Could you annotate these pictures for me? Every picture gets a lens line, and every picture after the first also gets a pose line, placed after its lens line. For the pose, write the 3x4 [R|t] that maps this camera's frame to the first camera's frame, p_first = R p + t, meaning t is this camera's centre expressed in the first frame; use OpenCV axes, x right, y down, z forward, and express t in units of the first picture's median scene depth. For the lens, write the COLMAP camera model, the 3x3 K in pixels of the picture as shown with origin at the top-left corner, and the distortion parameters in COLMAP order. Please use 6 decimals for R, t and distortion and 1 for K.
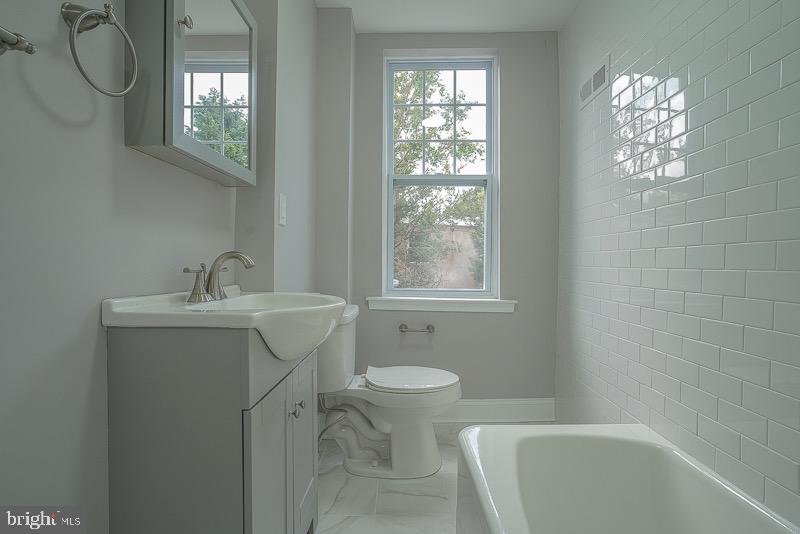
lens RADIAL K [[375.6, 0, 392.0], [0, 375.6, 267.9], [0, 0, 1]] dist [-0.051532, 0.017951]
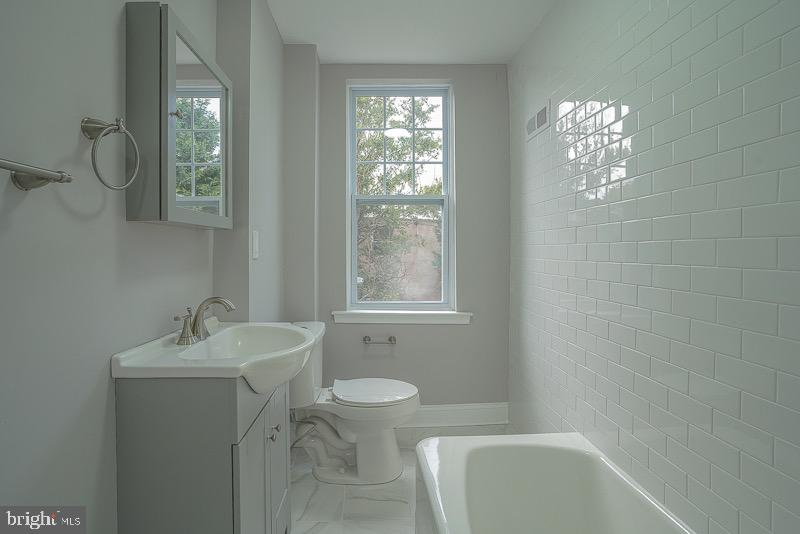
lens RADIAL K [[375.6, 0, 370.5], [0, 375.6, 258.3], [0, 0, 1]] dist [-0.051532, 0.017951]
pose [[0.999256, -0.008038, 0.037732, 0.002393], [0.008186, 0.999959, -0.003782, -0.088248], [-0.037700, 0.004088, 0.999281, -0.089544]]
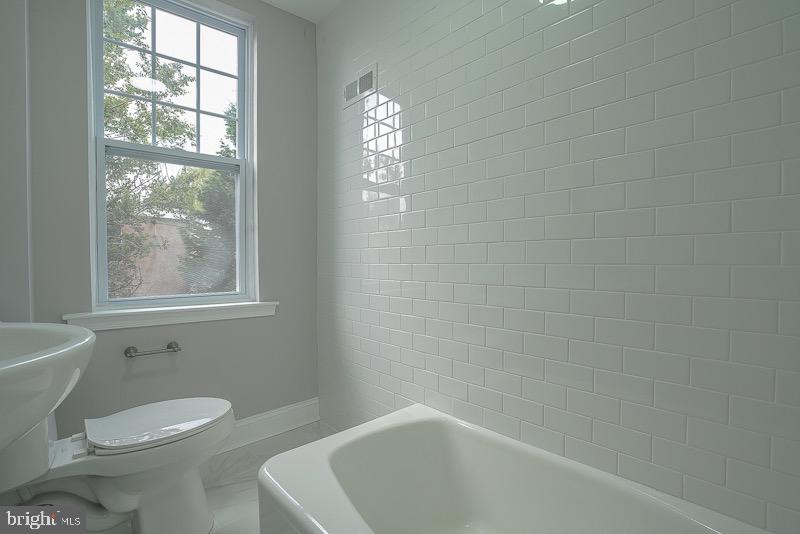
lens RADIAL K [[375.6, 0, 403.0], [0, 375.6, 268.9], [0, 0, 1]] dist [-0.051532, 0.017951]
pose [[0.723481, -0.026085, 0.689851, -0.095281], [0.019739, 0.999659, 0.017098, -0.003337], [-0.690062, 0.001247, 0.723749, 0.157613]]
